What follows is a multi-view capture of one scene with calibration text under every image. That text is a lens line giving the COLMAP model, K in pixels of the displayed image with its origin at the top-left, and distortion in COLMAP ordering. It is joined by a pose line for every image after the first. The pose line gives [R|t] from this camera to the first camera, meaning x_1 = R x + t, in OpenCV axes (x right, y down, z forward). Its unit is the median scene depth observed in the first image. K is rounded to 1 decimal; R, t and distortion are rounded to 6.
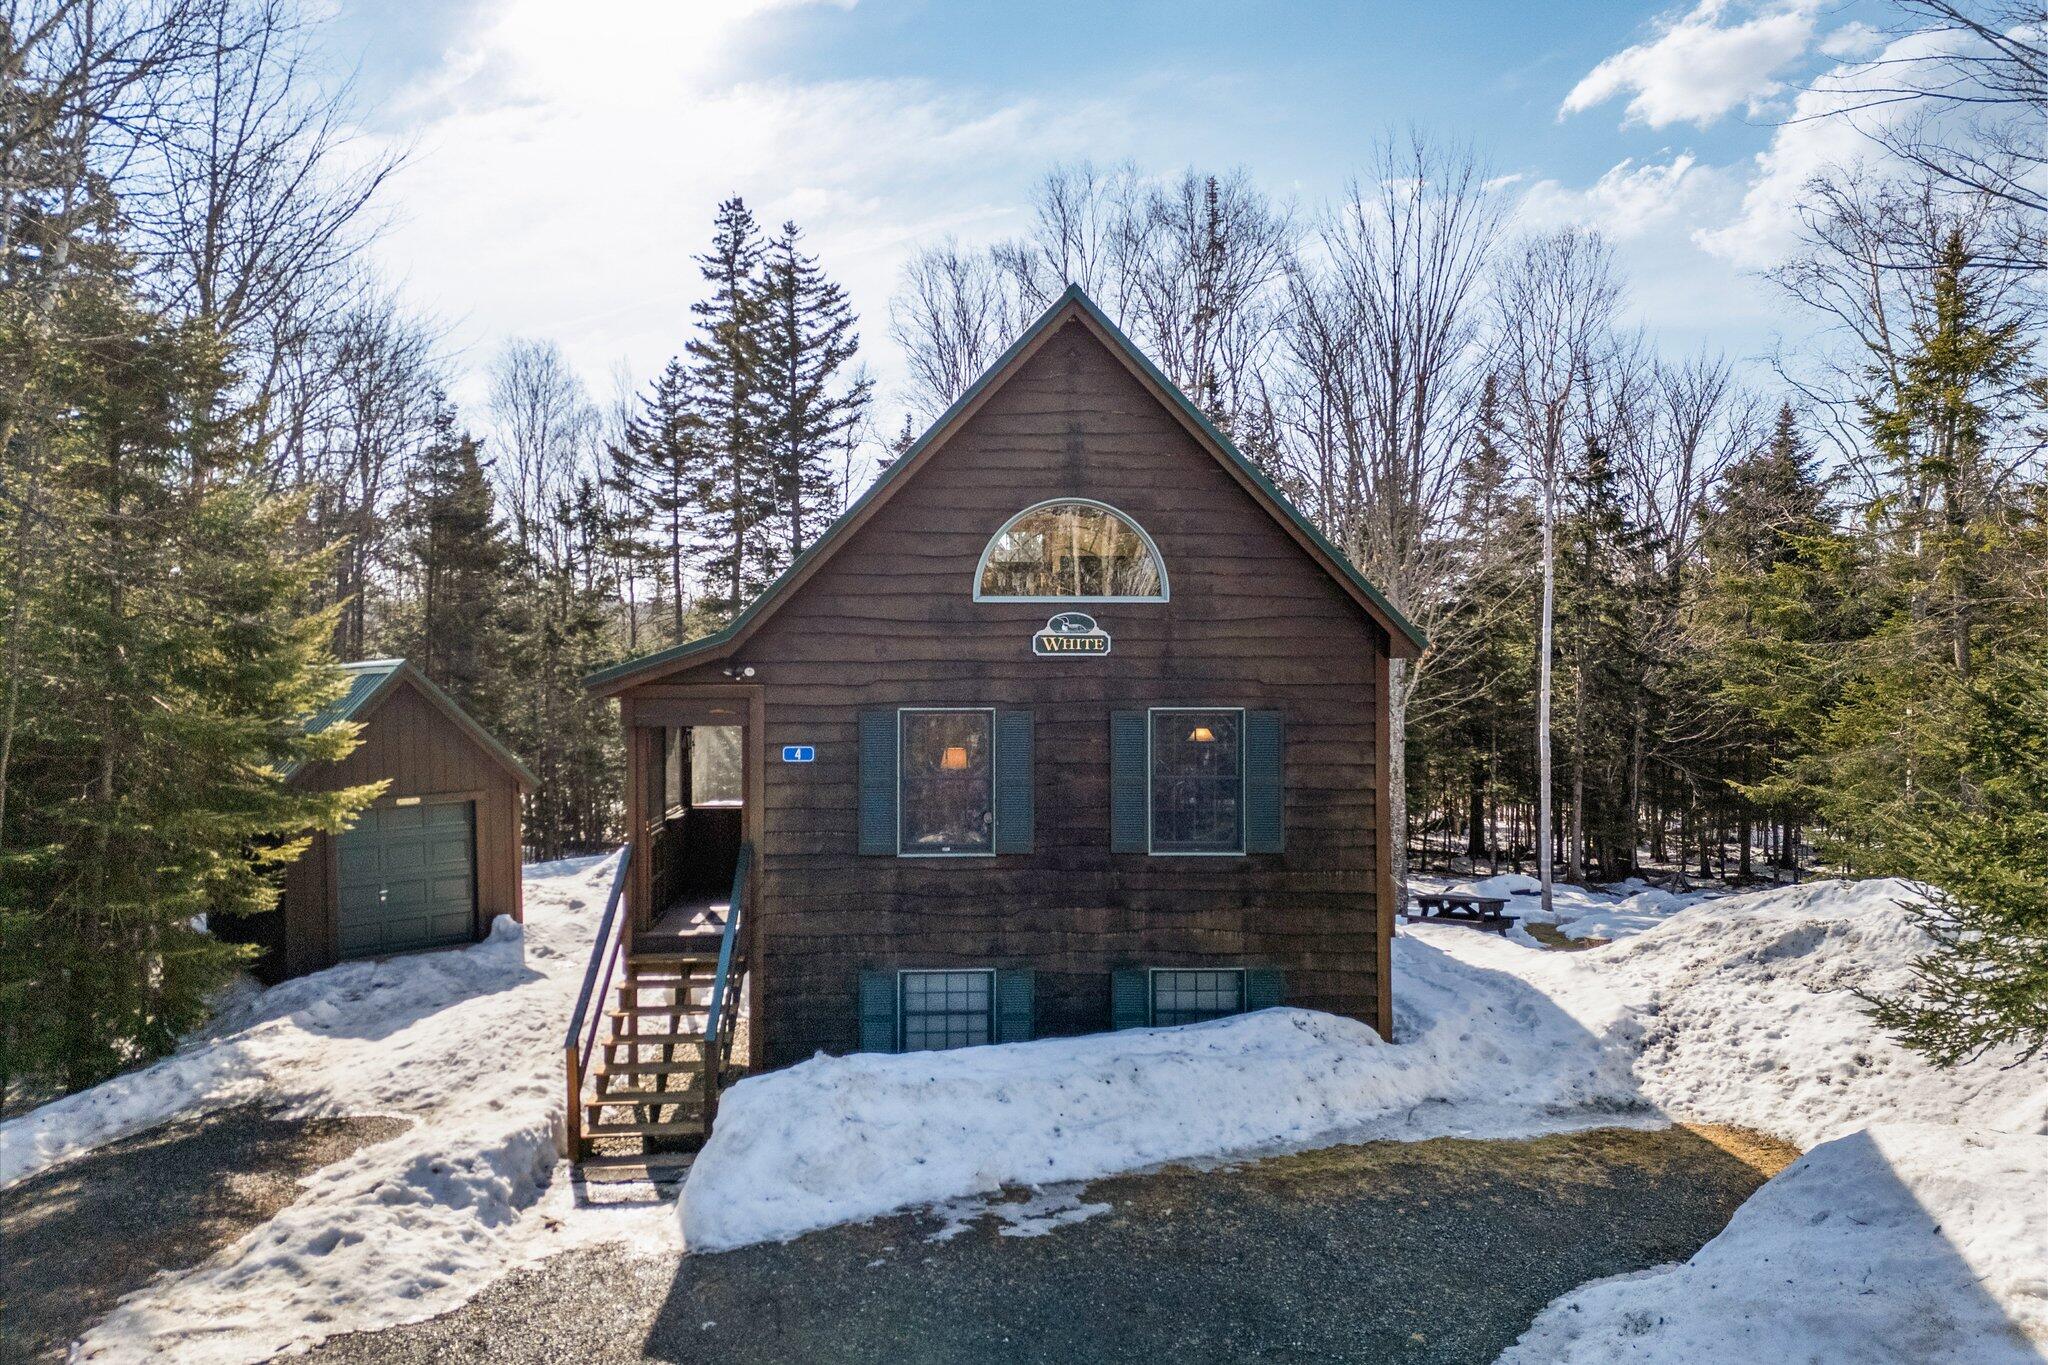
lens RADIAL K [[1498.5, 0, 1016.7], [0, 1498.5, 666.7], [0, 0, 1]] dist [0.066099, -0.044506]
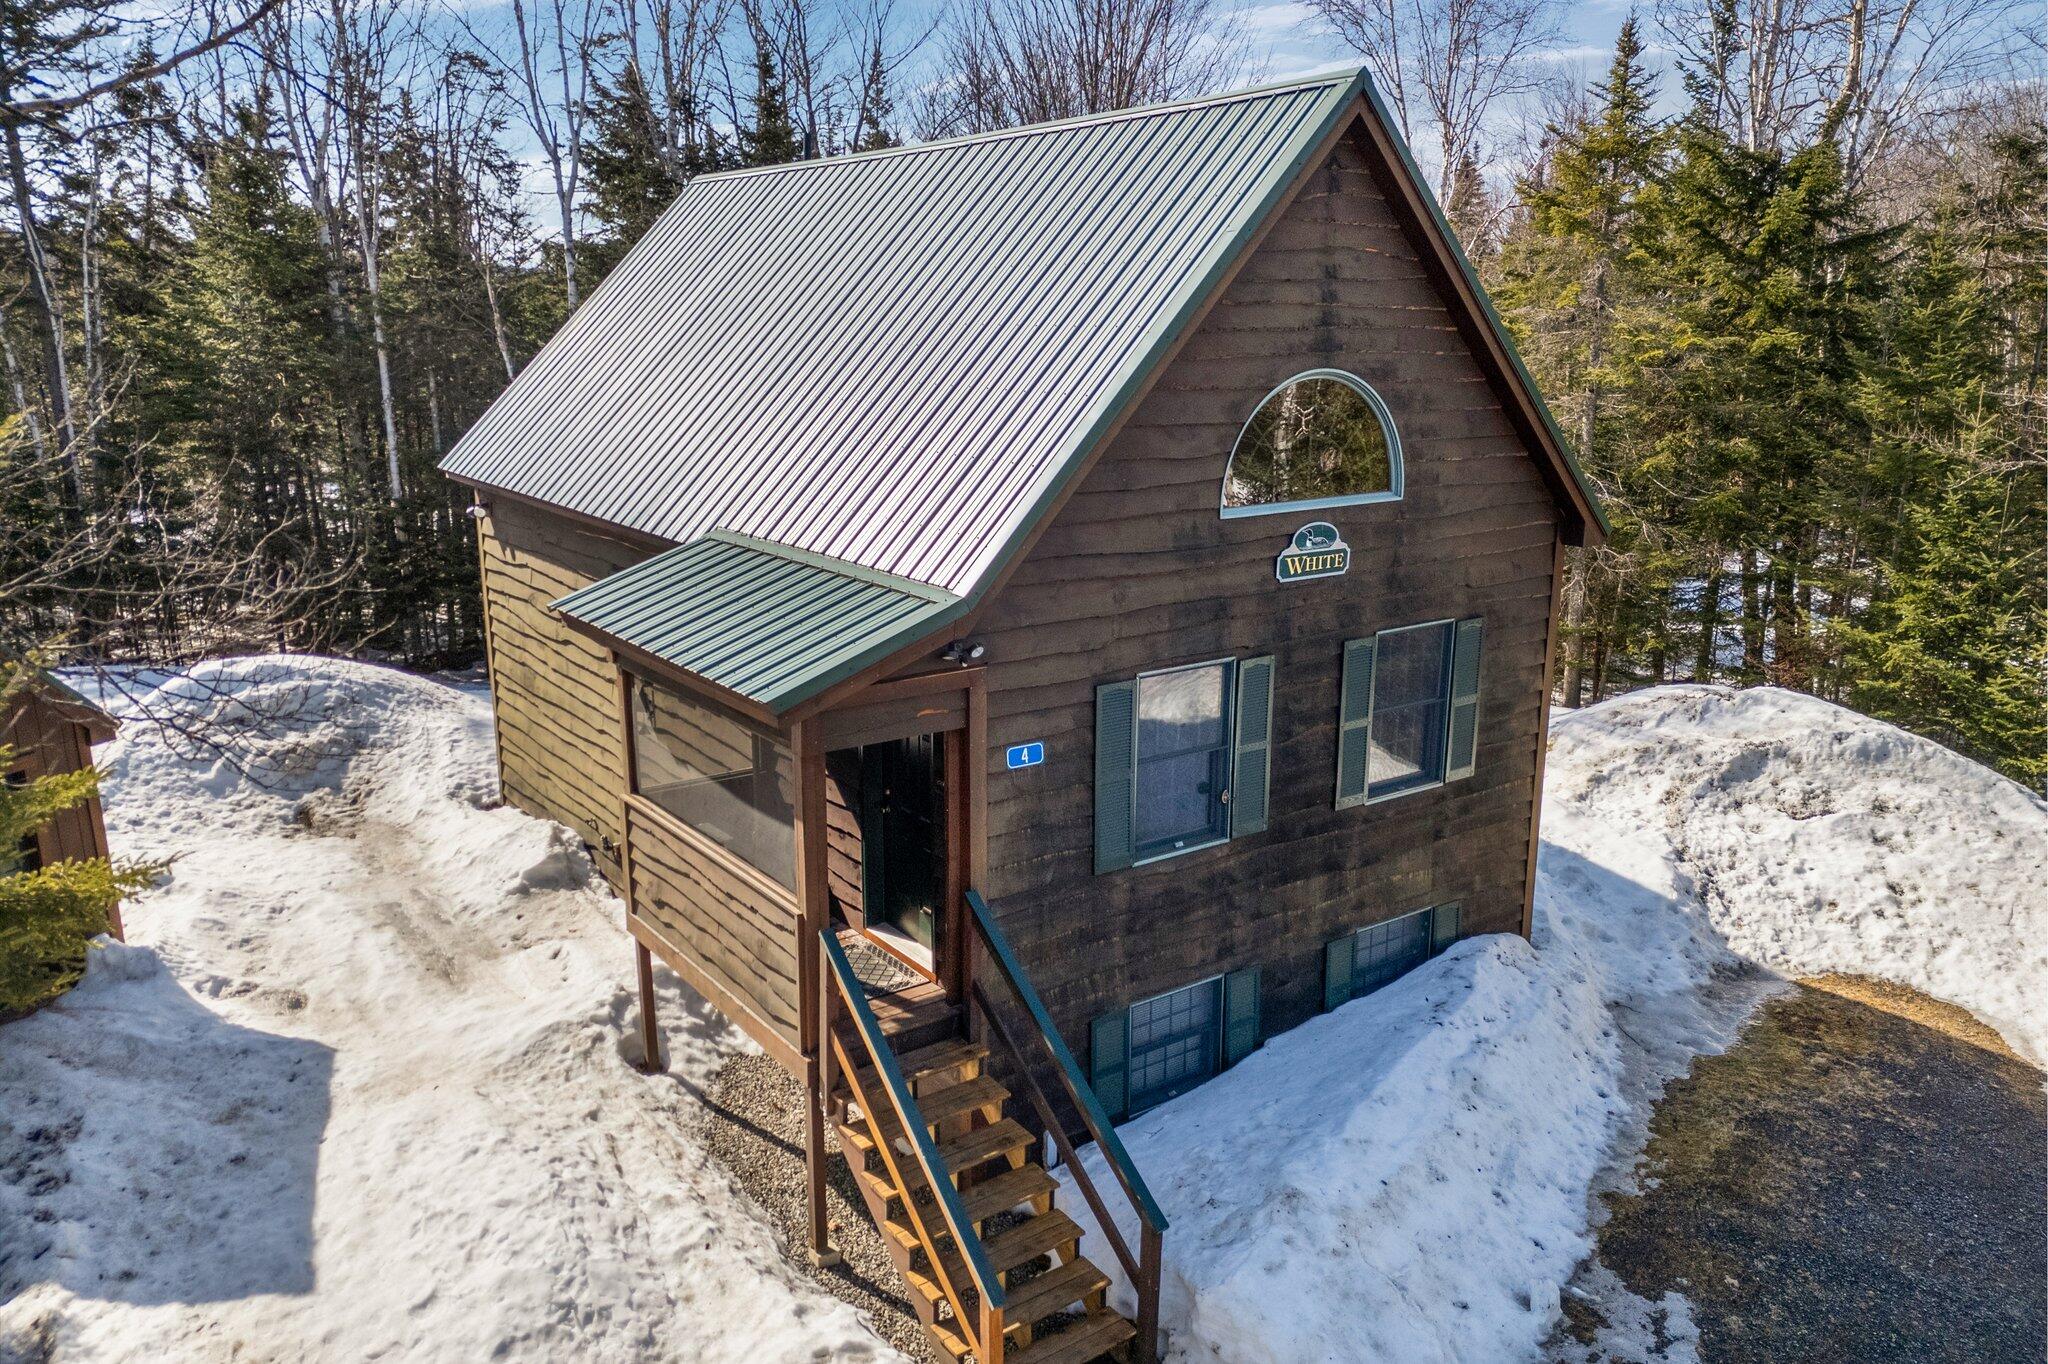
lens RADIAL K [[1498.5, 0, 1015.7], [0, 1498.5, 691.6], [0, 0, 1]] dist [0.066099, -0.044506]
pose [[0.841934, -0.130795, 0.523488, -0.508401], [-0.003650, 0.968773, 0.247921, -0.143142], [-0.539568, -0.210643, 0.815166, 0.438568]]
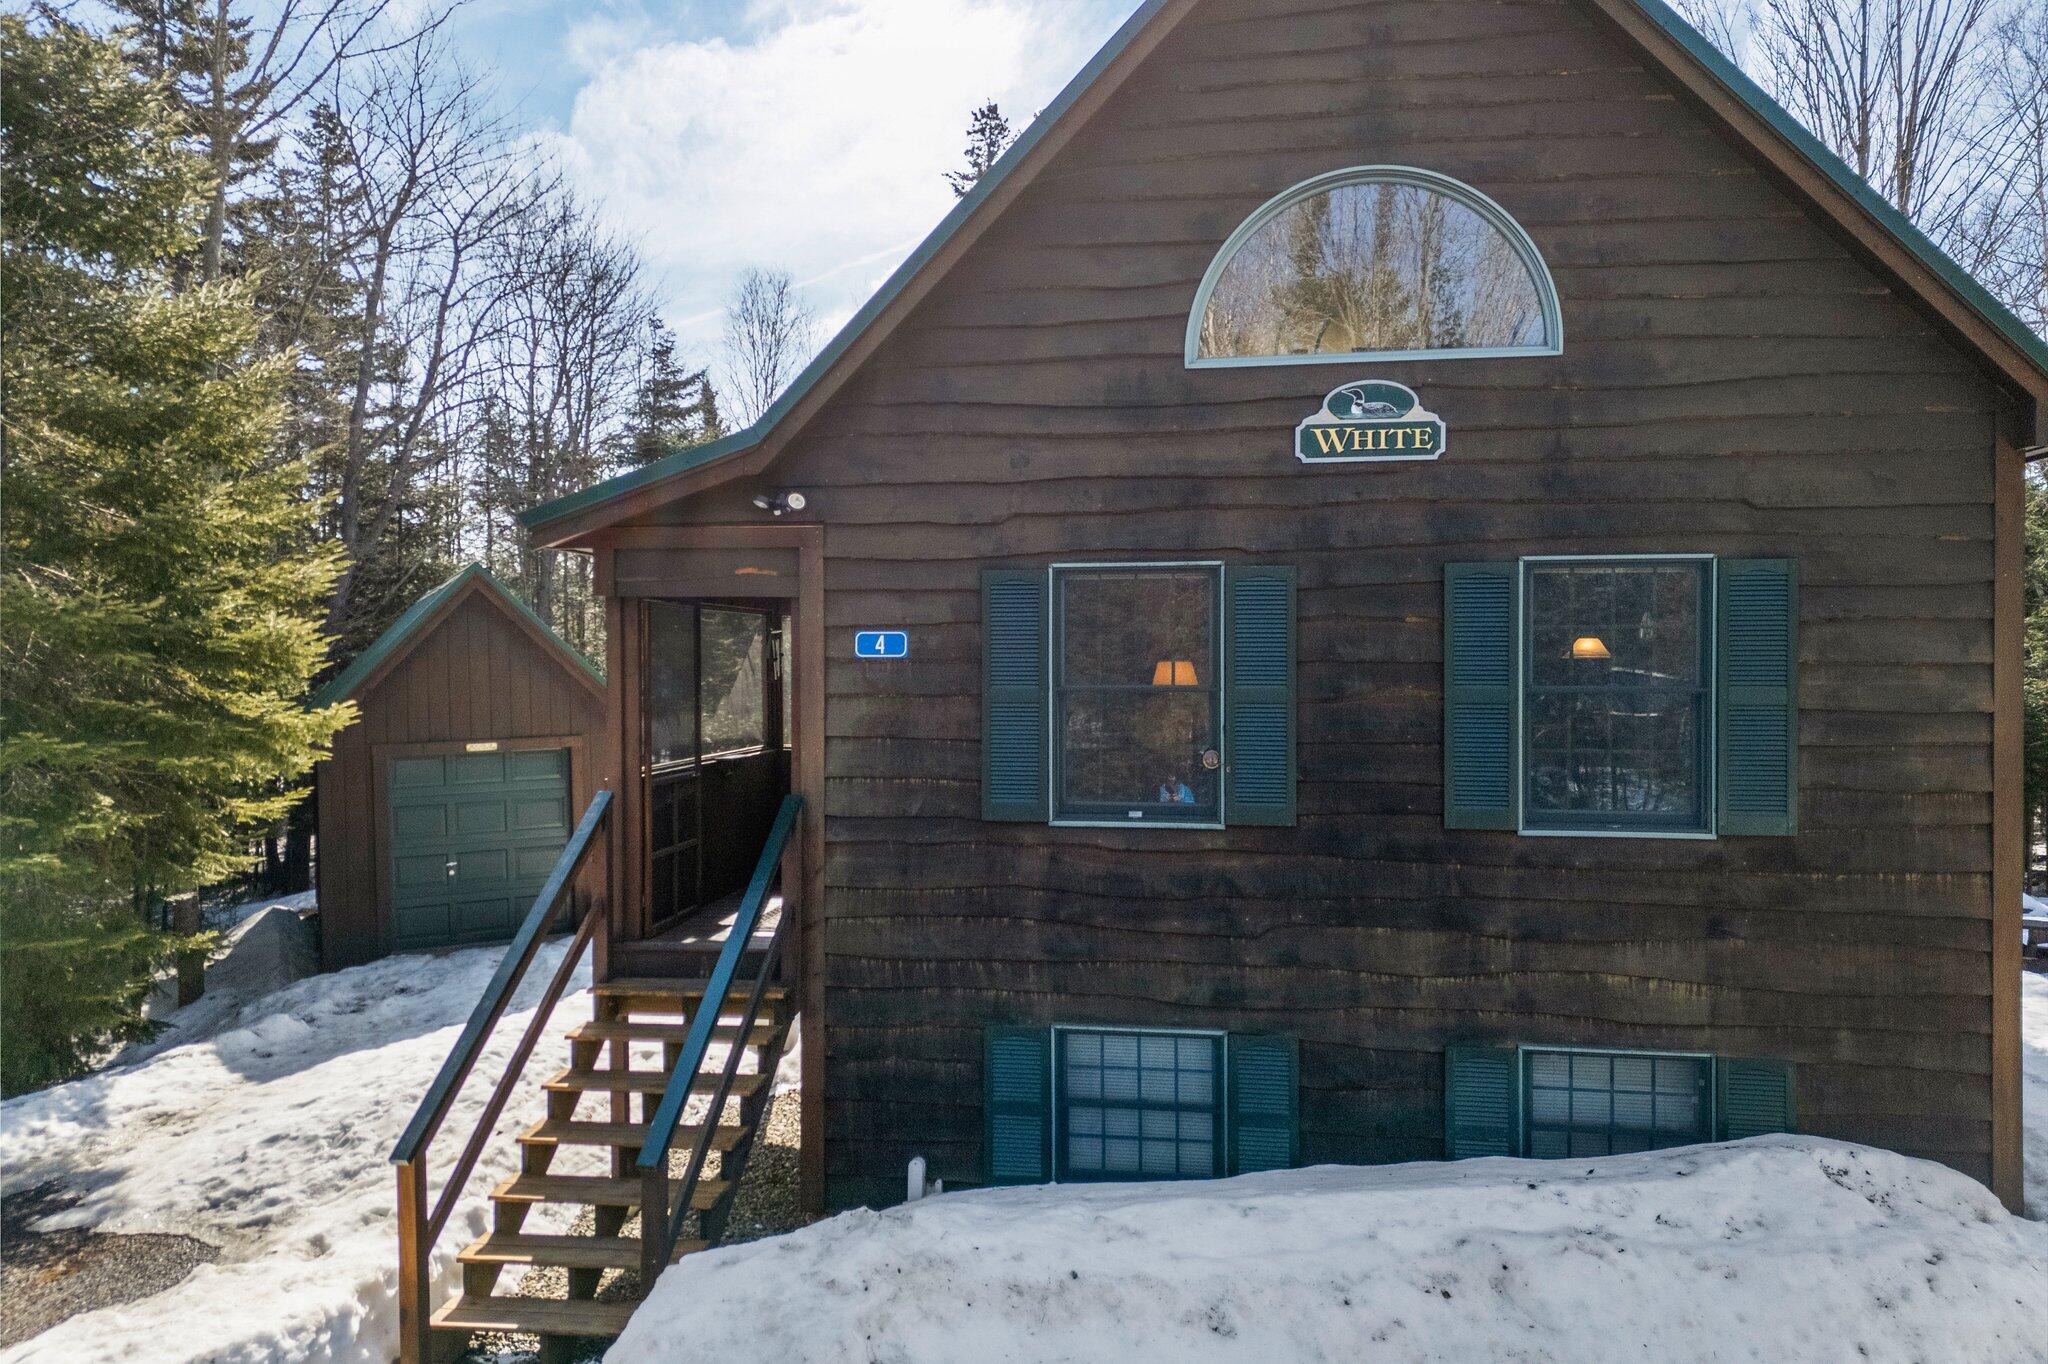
lens RADIAL K [[1498.5, 0, 1009.7], [0, 1498.5, 684.1], [0, 0, 1]] dist [0.066099, -0.044506]
pose [[0.979802, 0.001852, -0.199962, 0.018483], [0.001713, 0.999843, 0.017652, 0.063111], [0.199963, -0.017638, 0.979645, 0.442398]]
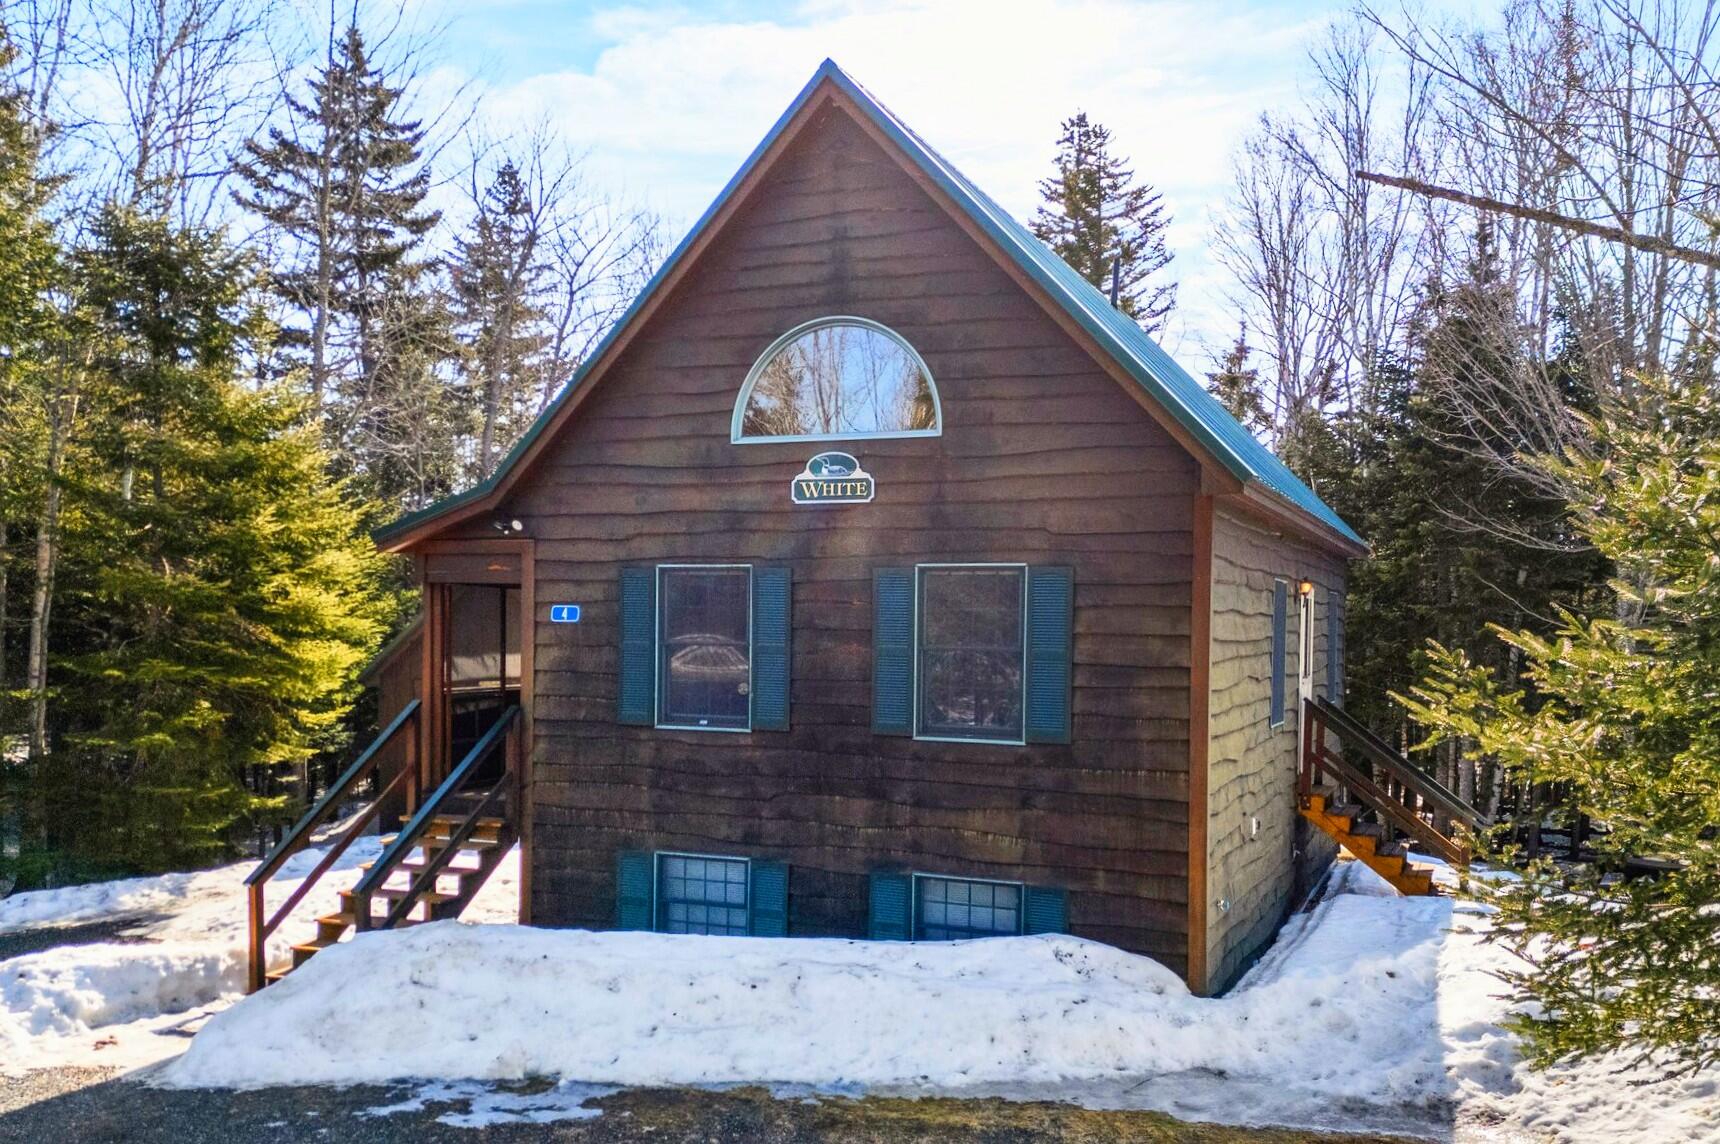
lens RADIAL K [[1488.0, 0, 852.3], [0, 1488.0, 668.3], [0, 0, 1]] dist [0.077563, -0.051559]
pose [[0.898214, 0.024825, -0.438858, 0.424634], [-0.012637, 0.999450, 0.030670, 0.061127], [0.439377, -0.022002, 0.898033, 0.238574]]
